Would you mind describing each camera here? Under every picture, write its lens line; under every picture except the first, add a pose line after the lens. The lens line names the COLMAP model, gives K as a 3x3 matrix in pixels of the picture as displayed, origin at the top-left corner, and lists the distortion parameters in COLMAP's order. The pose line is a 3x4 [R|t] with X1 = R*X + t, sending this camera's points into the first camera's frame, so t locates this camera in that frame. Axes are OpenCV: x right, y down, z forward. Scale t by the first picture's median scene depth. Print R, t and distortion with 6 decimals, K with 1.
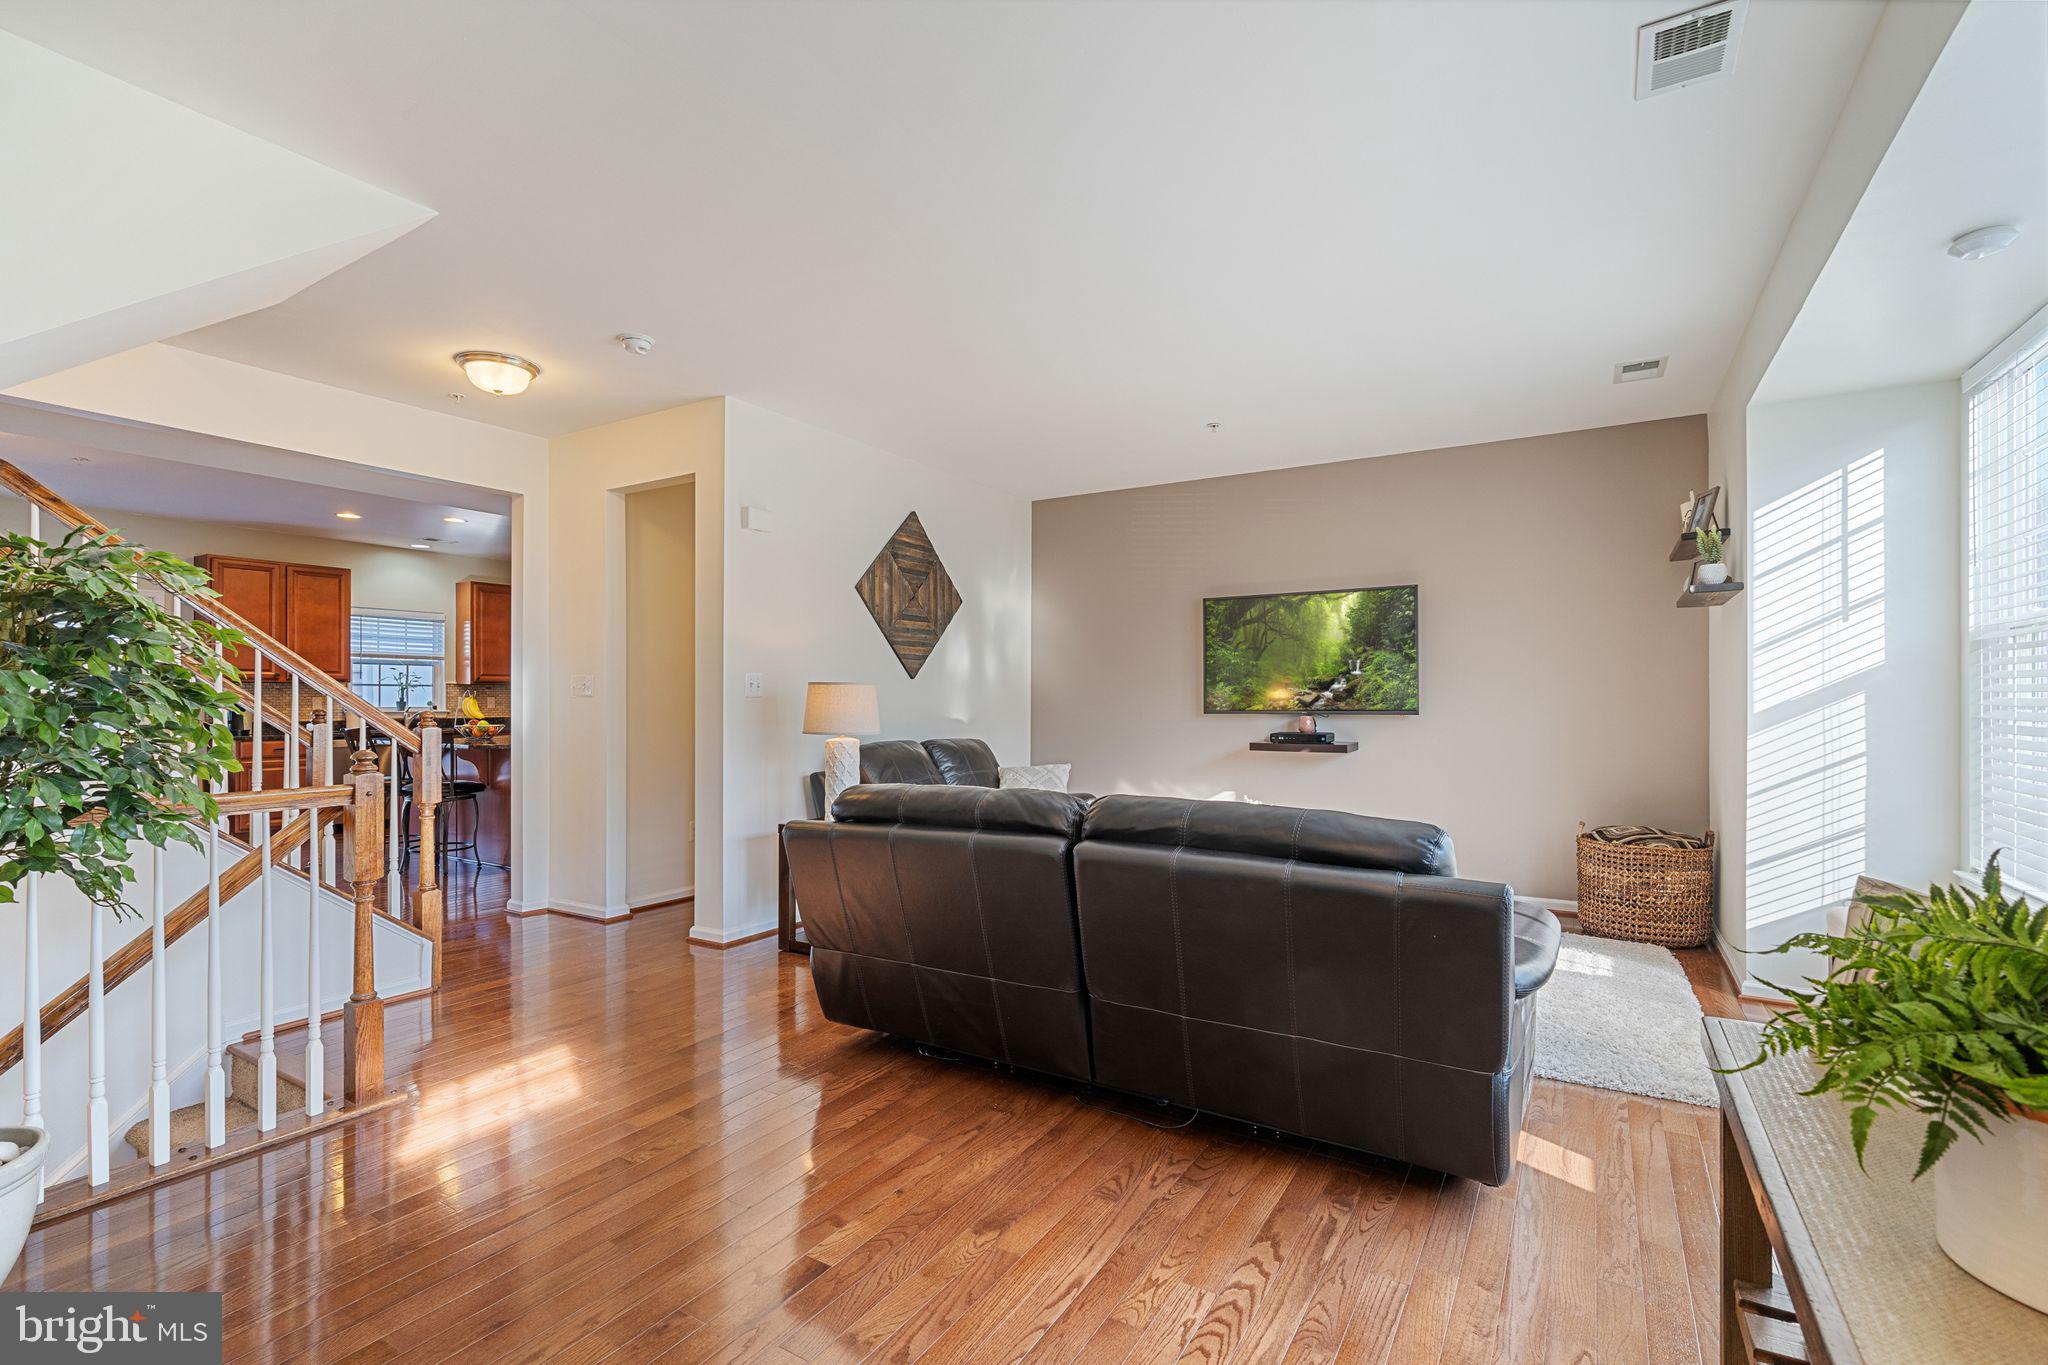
lens RADIAL K [[930.4, 0, 1025.3], [0, 930.4, 691.5], [0, 0, 1]] dist [-0.004687, 0.001273]
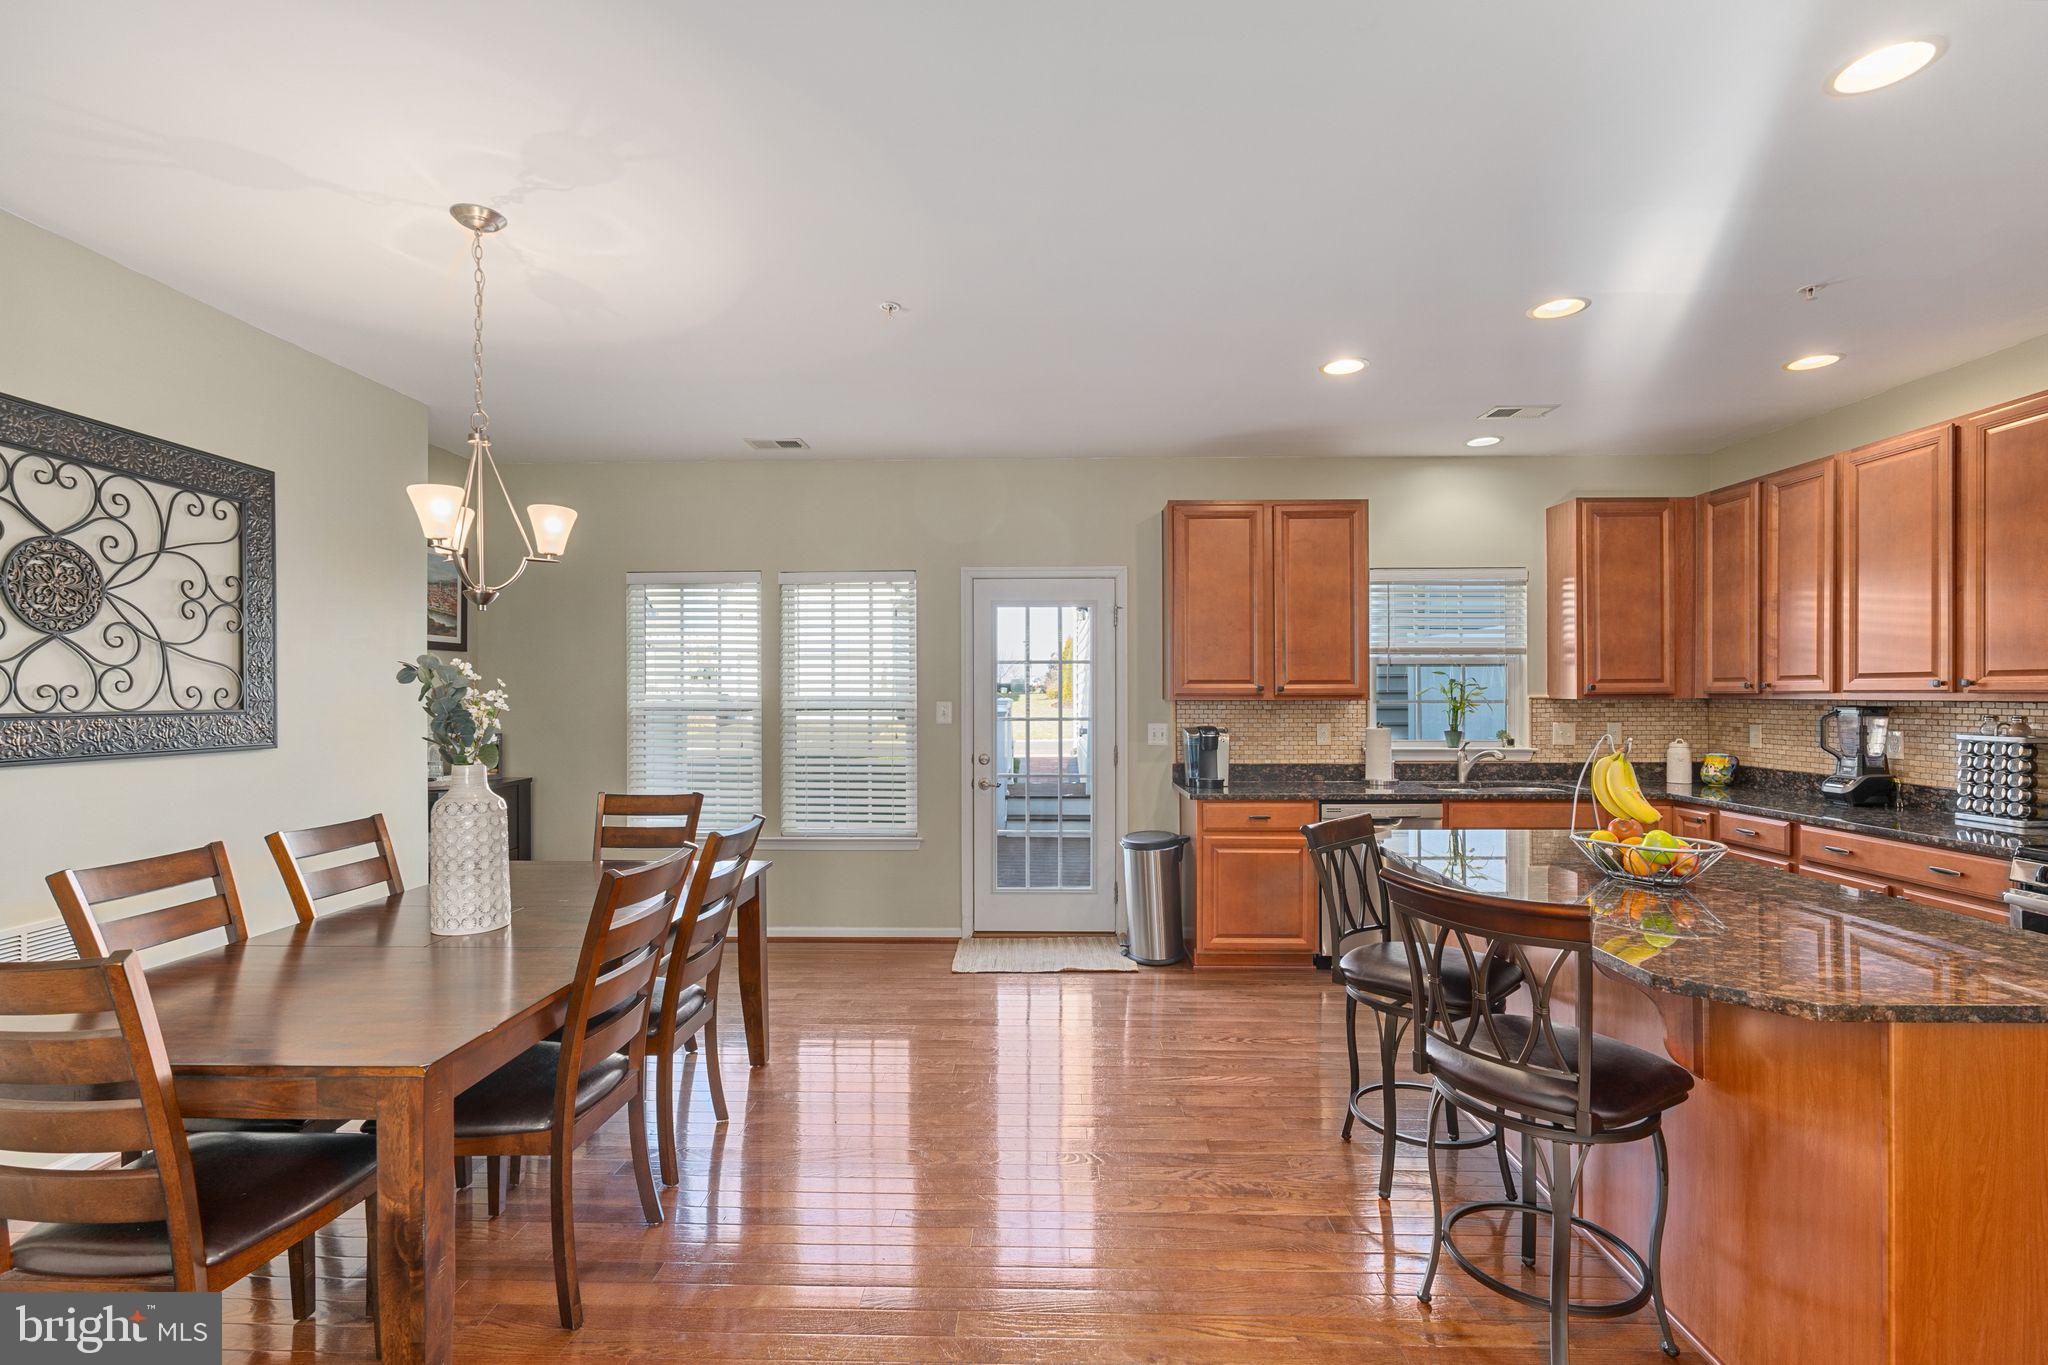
lens RADIAL K [[930.4, 0, 1025.3], [0, 930.4, 691.5], [0, 0, 1]] dist [-0.004687, 0.001273]
pose [[0.503349, -0.005170, -0.864068, -0.318705], [0.007980, 0.999967, -0.001334, -0.014301], [0.864047, -0.006224, 0.503373, 0.496418]]
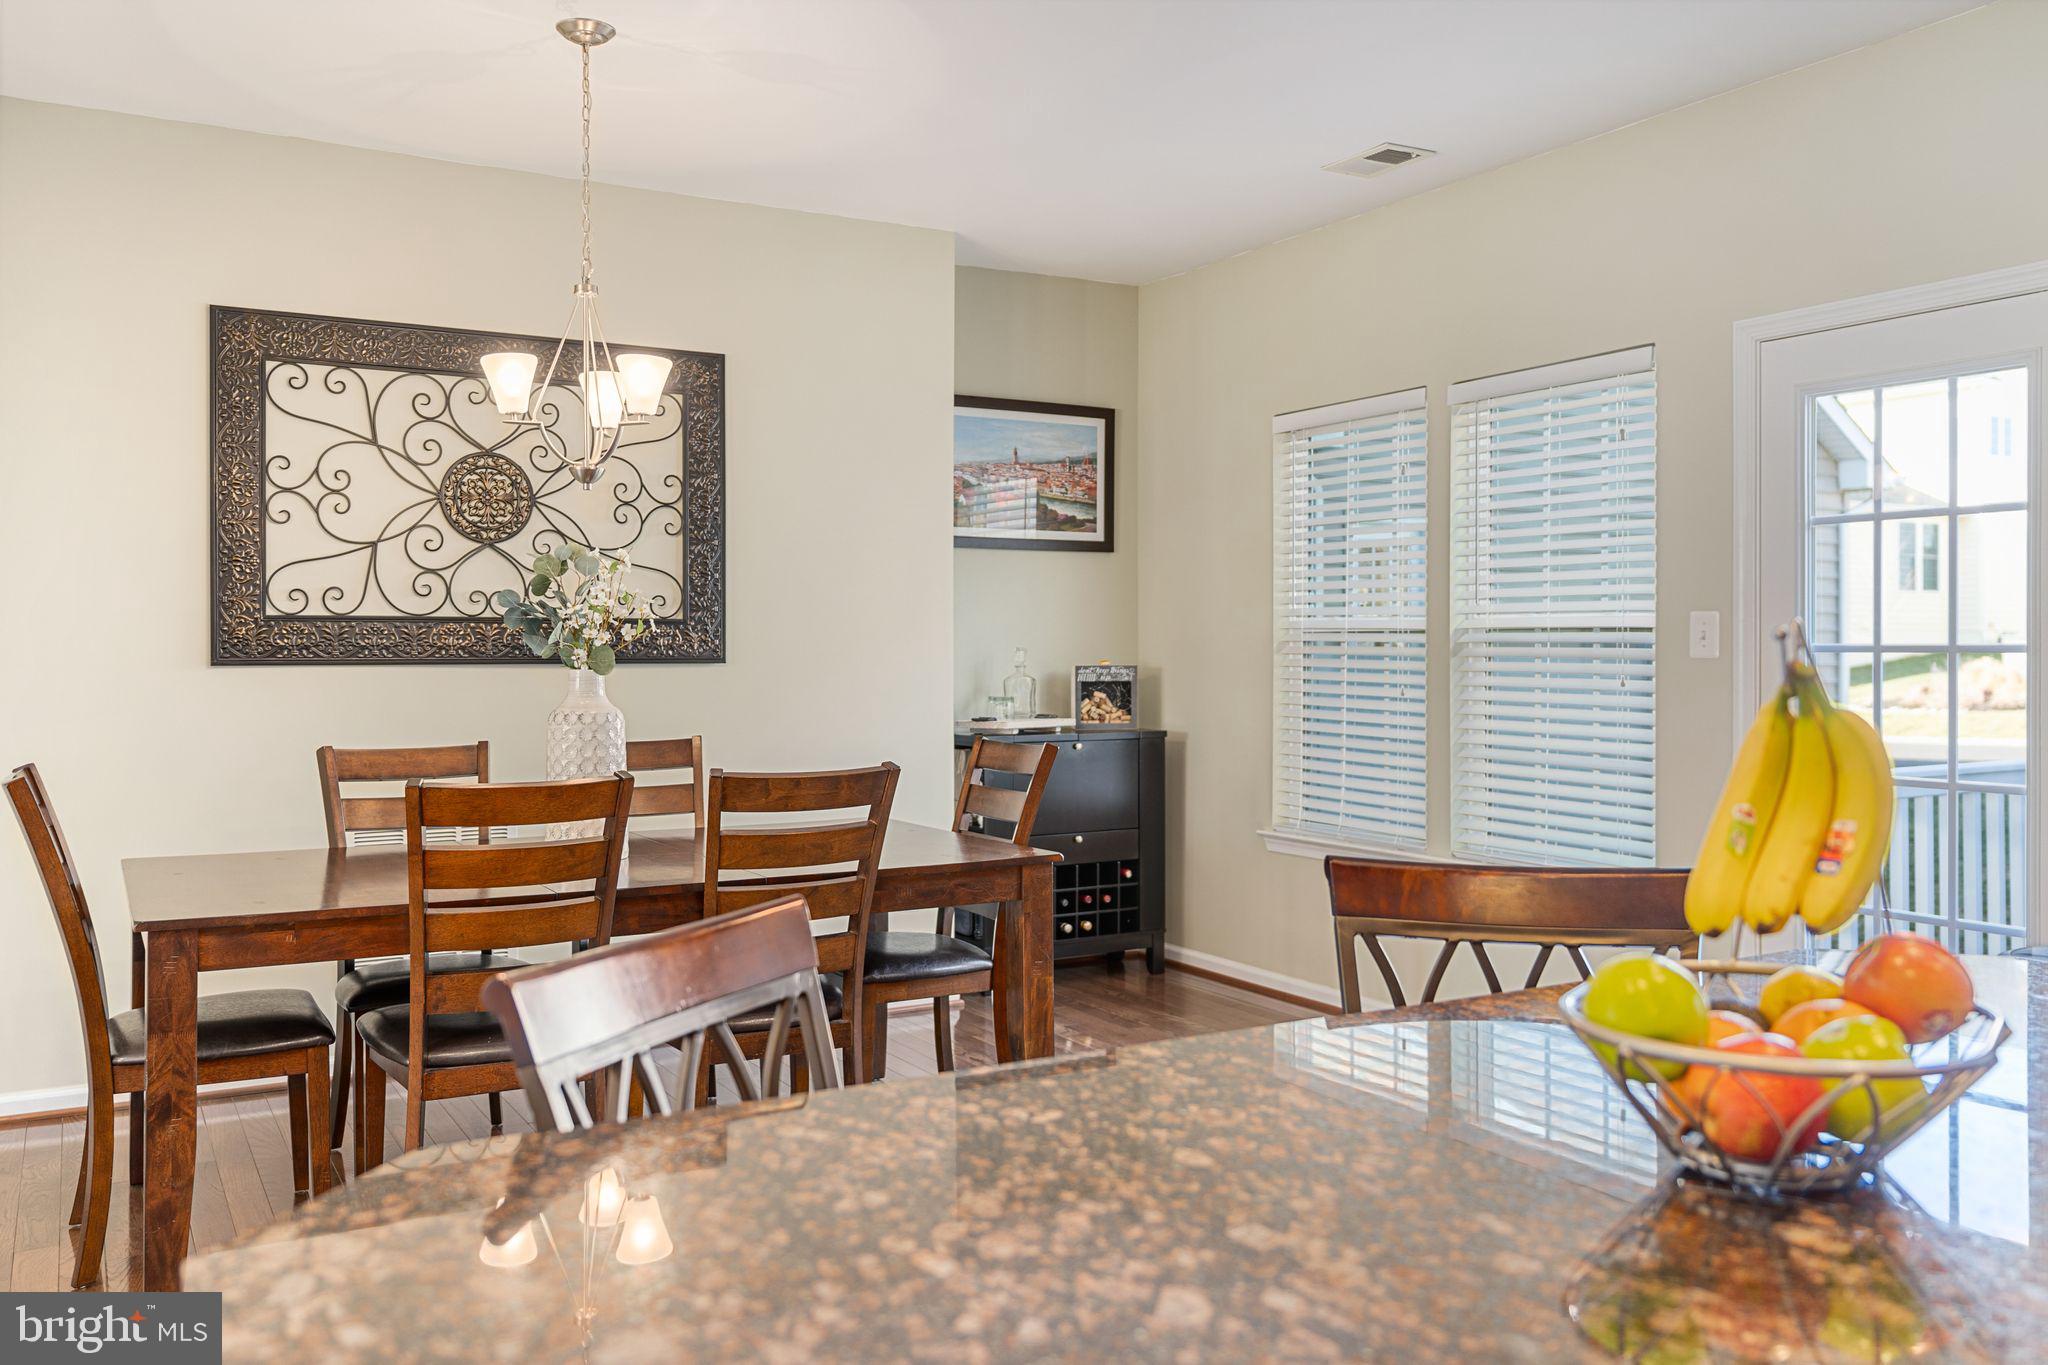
lens RADIAL K [[1652.5, 0, 1022.0], [0, 1652.5, 651.7], [0, 0, 1]] dist [0.009046, 0.004438]
pose [[-0.473554, 0.001004, -0.880764, -0.319563], [0.003942, 0.999992, -0.000979, 0.001920], [0.880756, -0.003936, -0.473554, 0.791267]]
